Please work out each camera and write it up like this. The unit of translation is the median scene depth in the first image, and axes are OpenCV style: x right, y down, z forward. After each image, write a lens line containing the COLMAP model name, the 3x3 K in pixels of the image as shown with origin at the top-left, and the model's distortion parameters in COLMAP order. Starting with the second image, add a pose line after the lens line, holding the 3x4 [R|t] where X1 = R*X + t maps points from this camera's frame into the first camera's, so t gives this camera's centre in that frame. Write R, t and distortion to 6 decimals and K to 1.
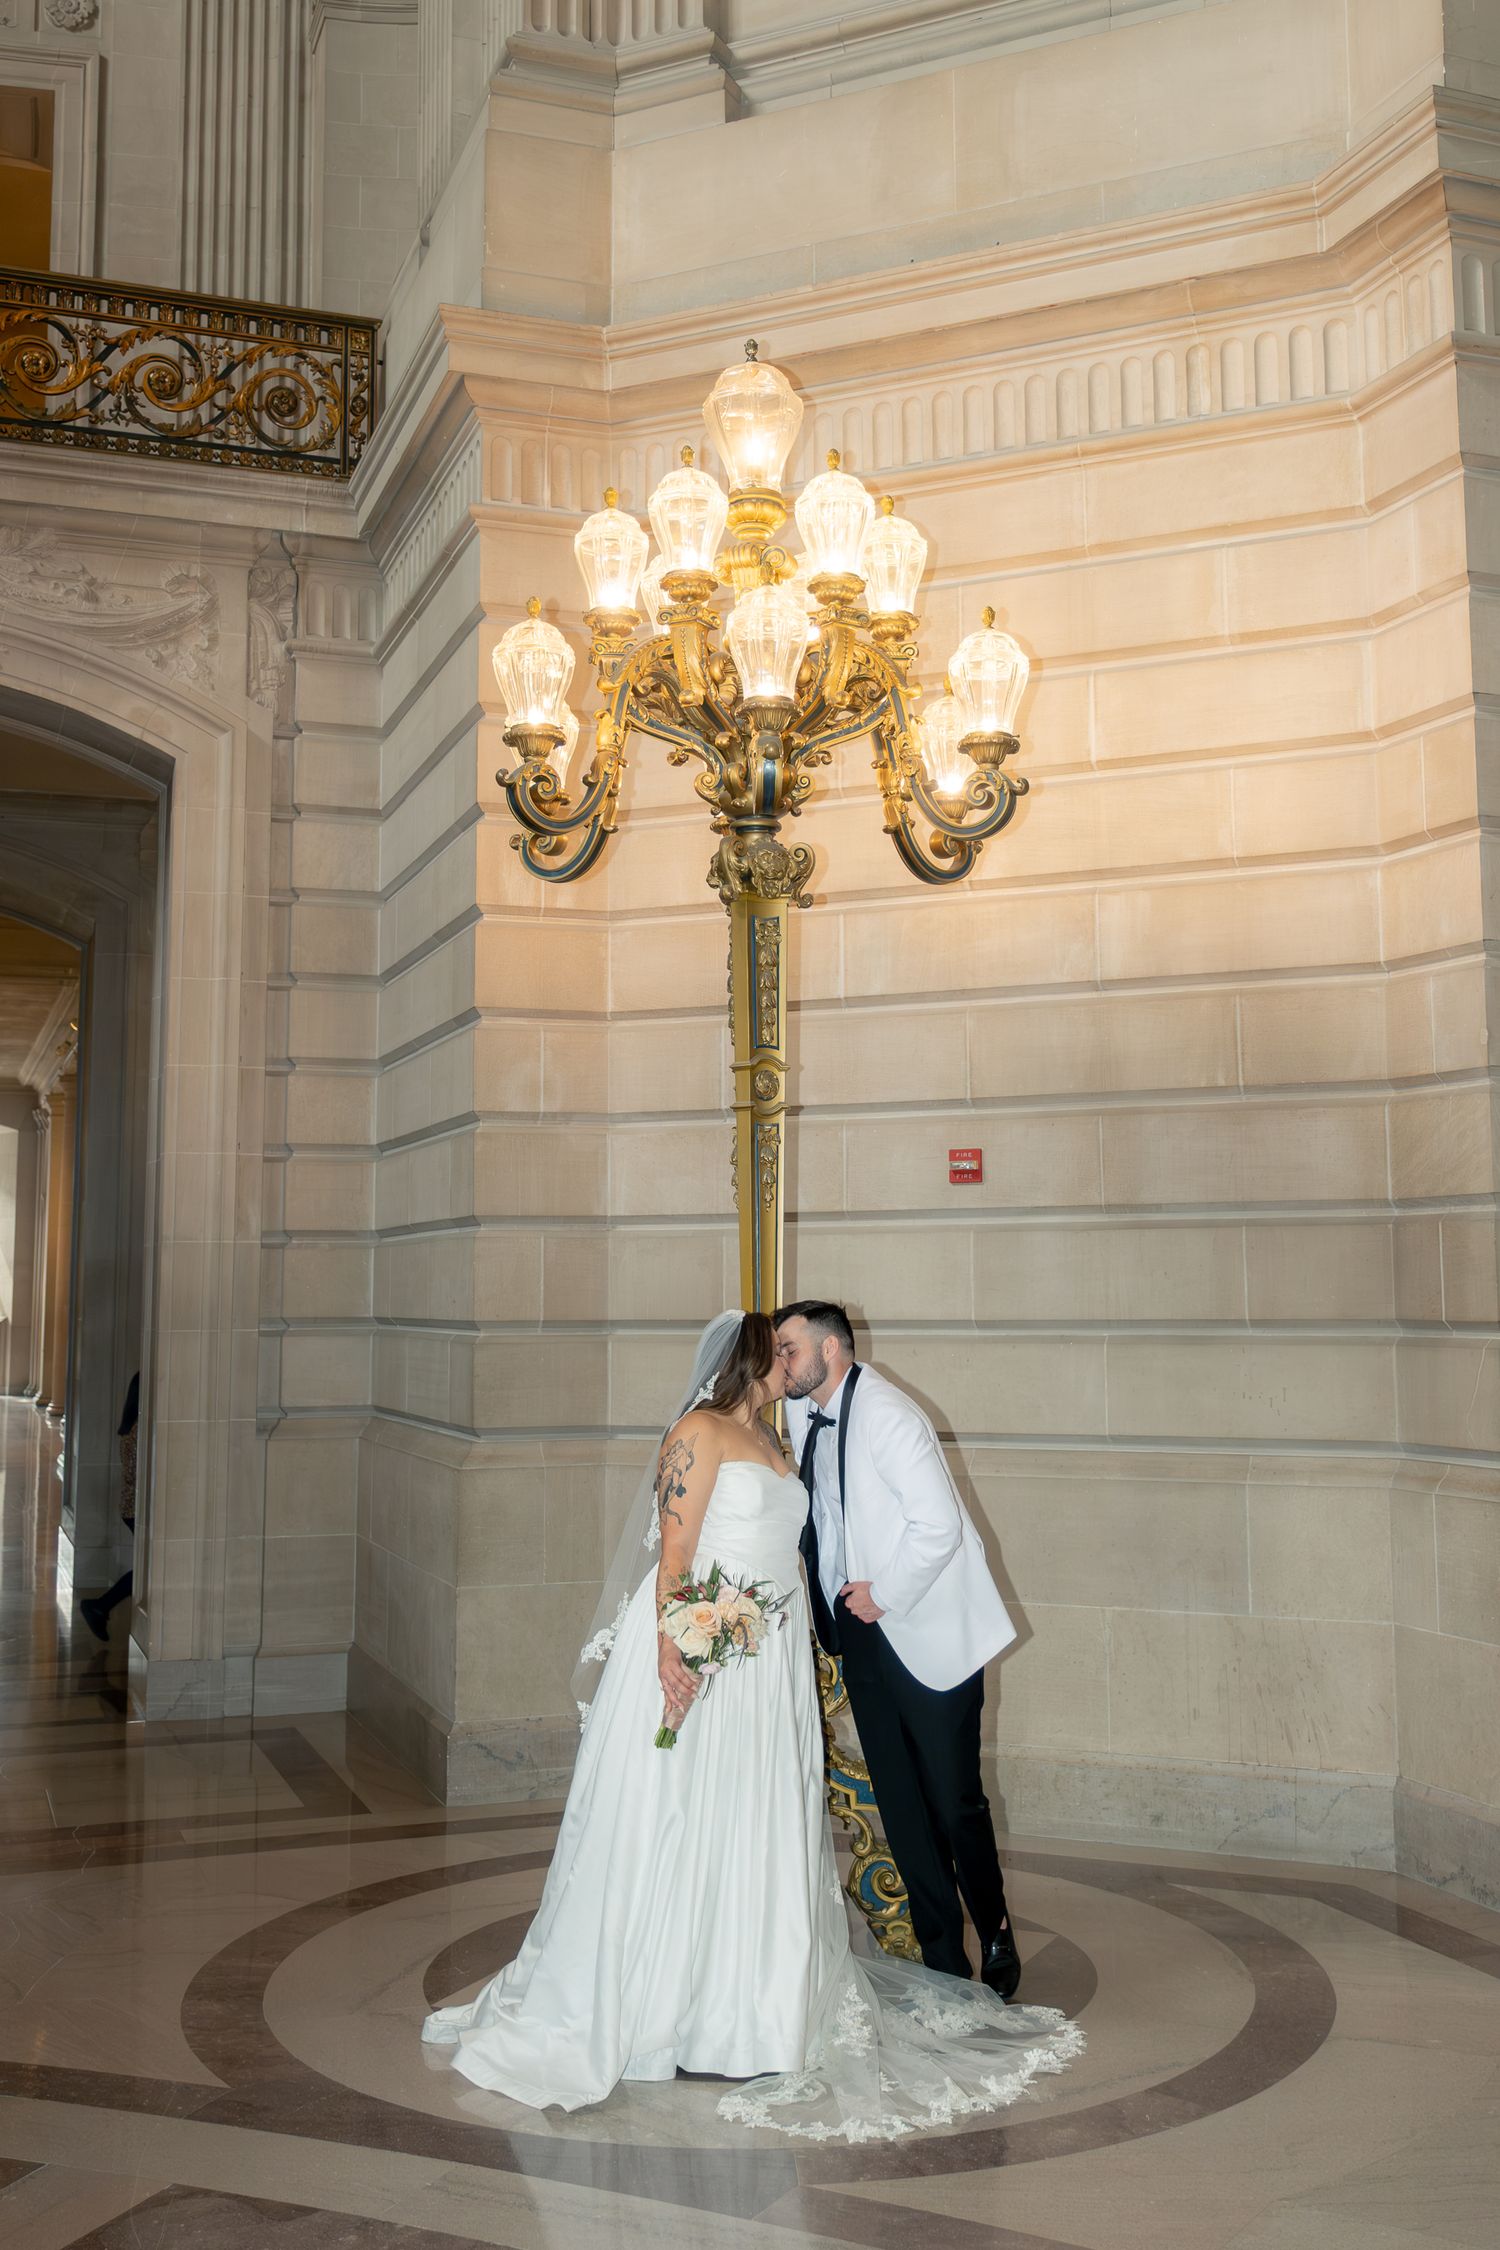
lens RADIAL K [[2200.0, 0, 751.6], [0, 2200.0, 1049.0], [0, 0, 1]] dist [-0.007521, -0.008273]
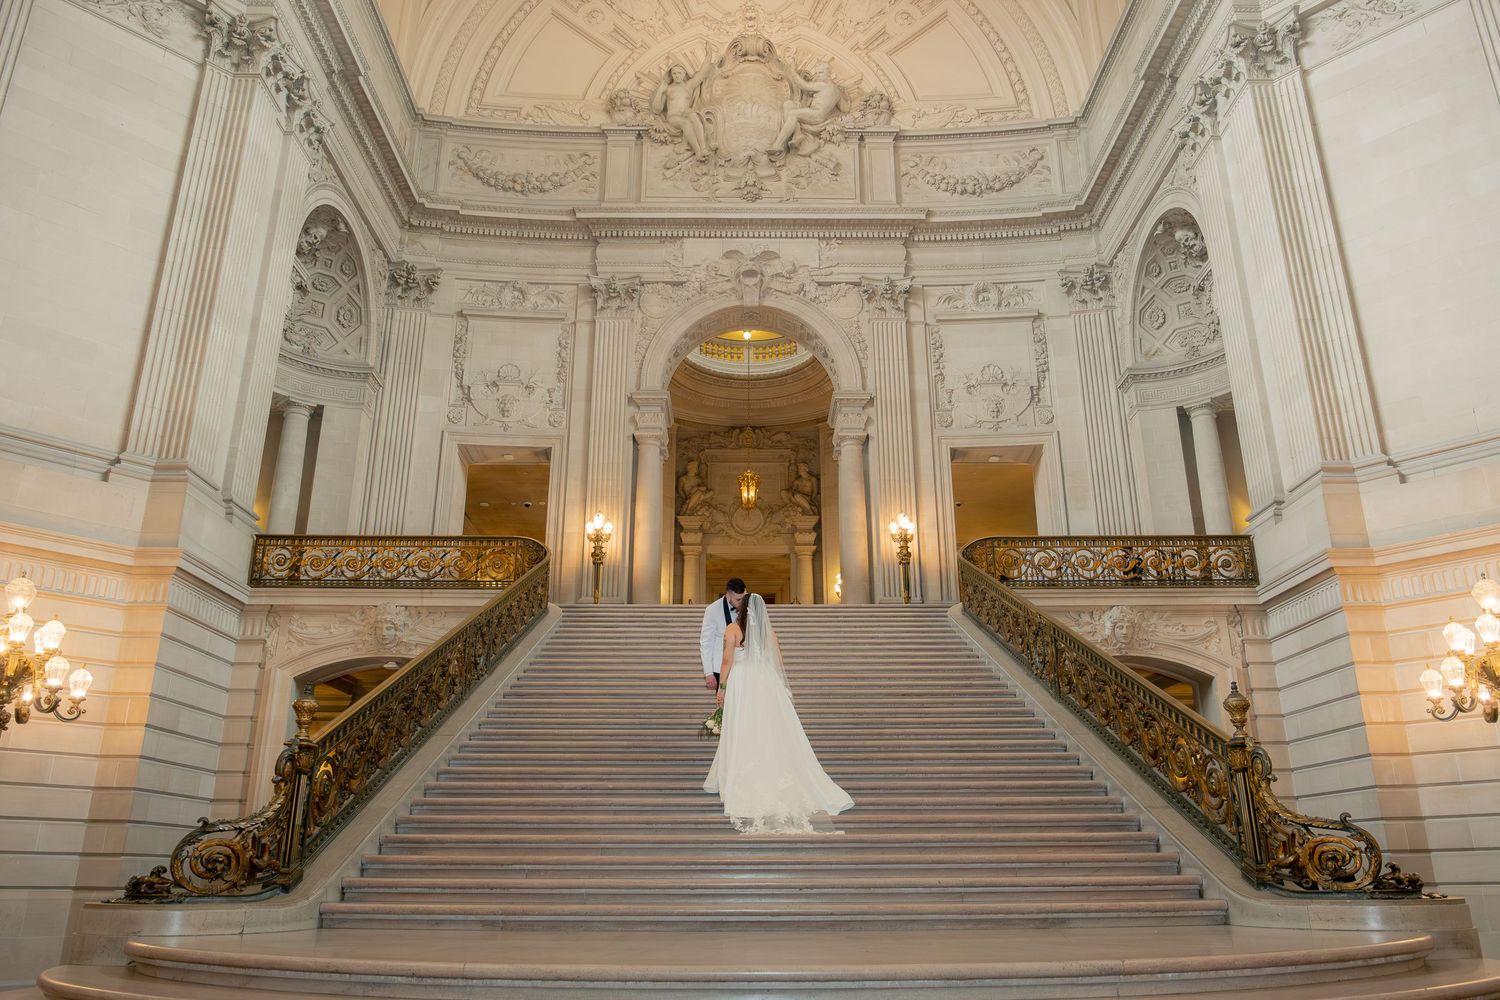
lens RADIAL K [[1034.5, 0, 748.2], [0, 1034.5, 535.0], [0, 0, 1]] dist [-0.016484, -0.004394]
pose [[0.941190, -0.102313, -0.322015, -0.402613], [0.034142, 0.976972, -0.210619, -0.039253], [0.336148, 0.187238, 0.923009, -0.695546]]
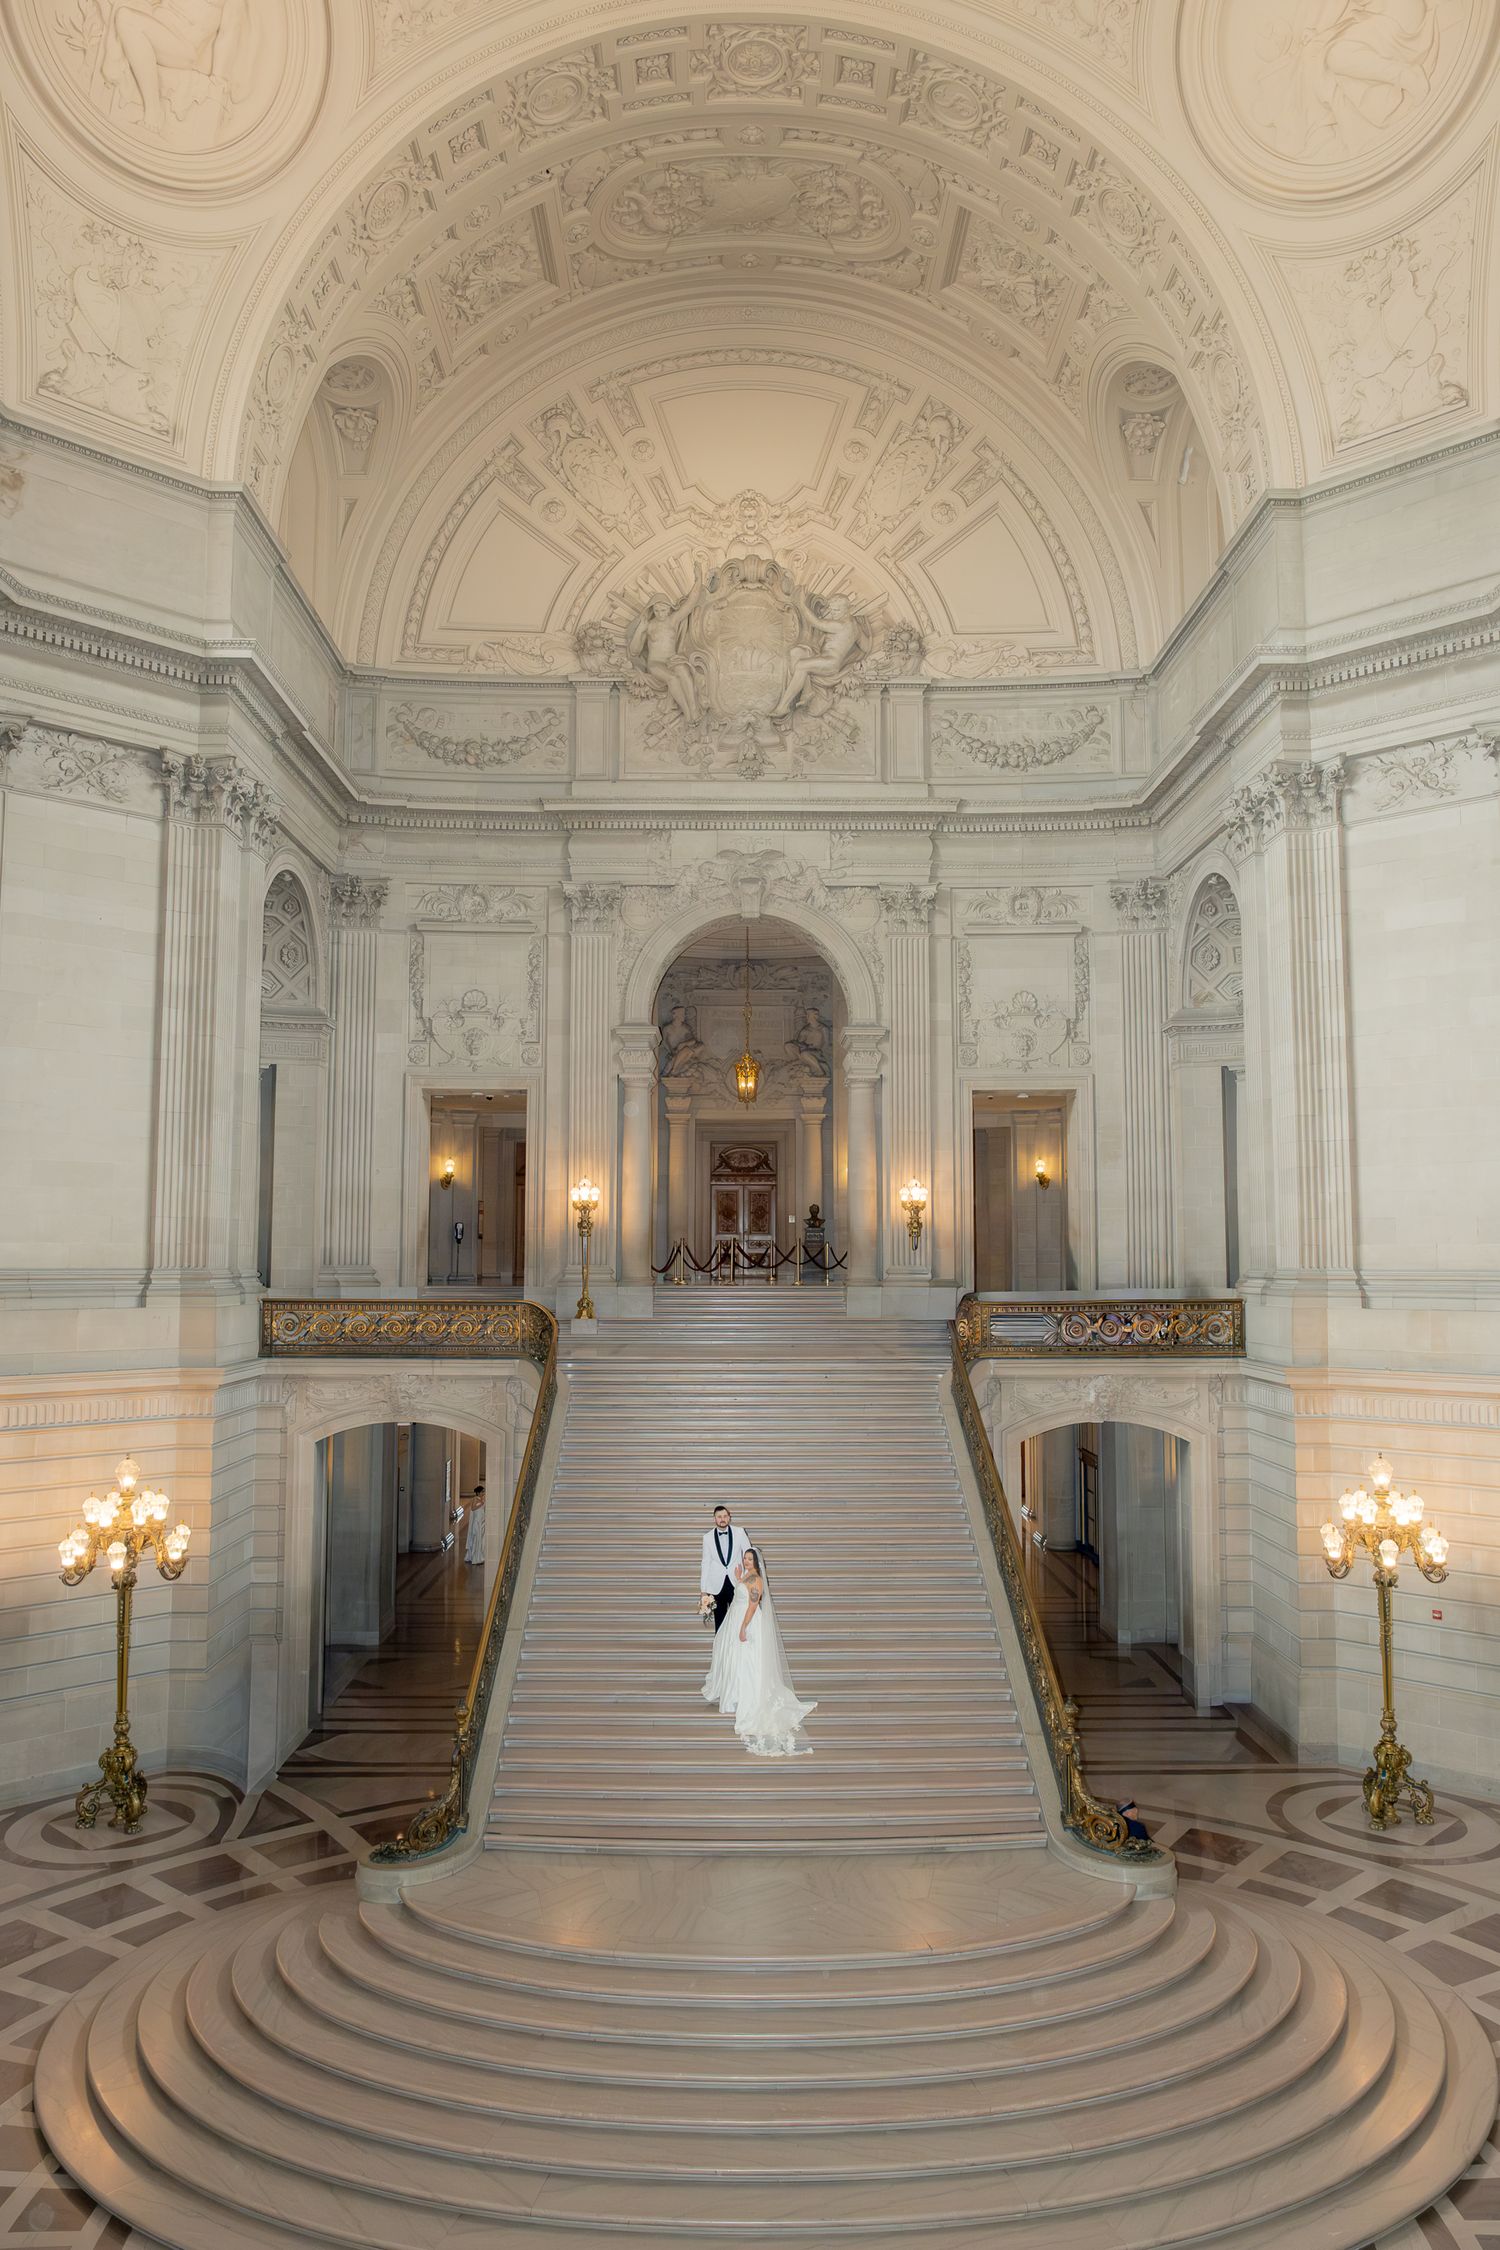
lens RADIAL K [[1559.0, 0, 750.0], [0, 1559.0, 1125.0], [0, 0, 1]] dist [-0.009860, -0.001779]
pose [[0.942966, -0.021703, -0.332181, -0.091229], [0.033372, 0.999009, 0.029463, -0.730820], [0.331212, -0.038868, 0.942755, -1.528275]]
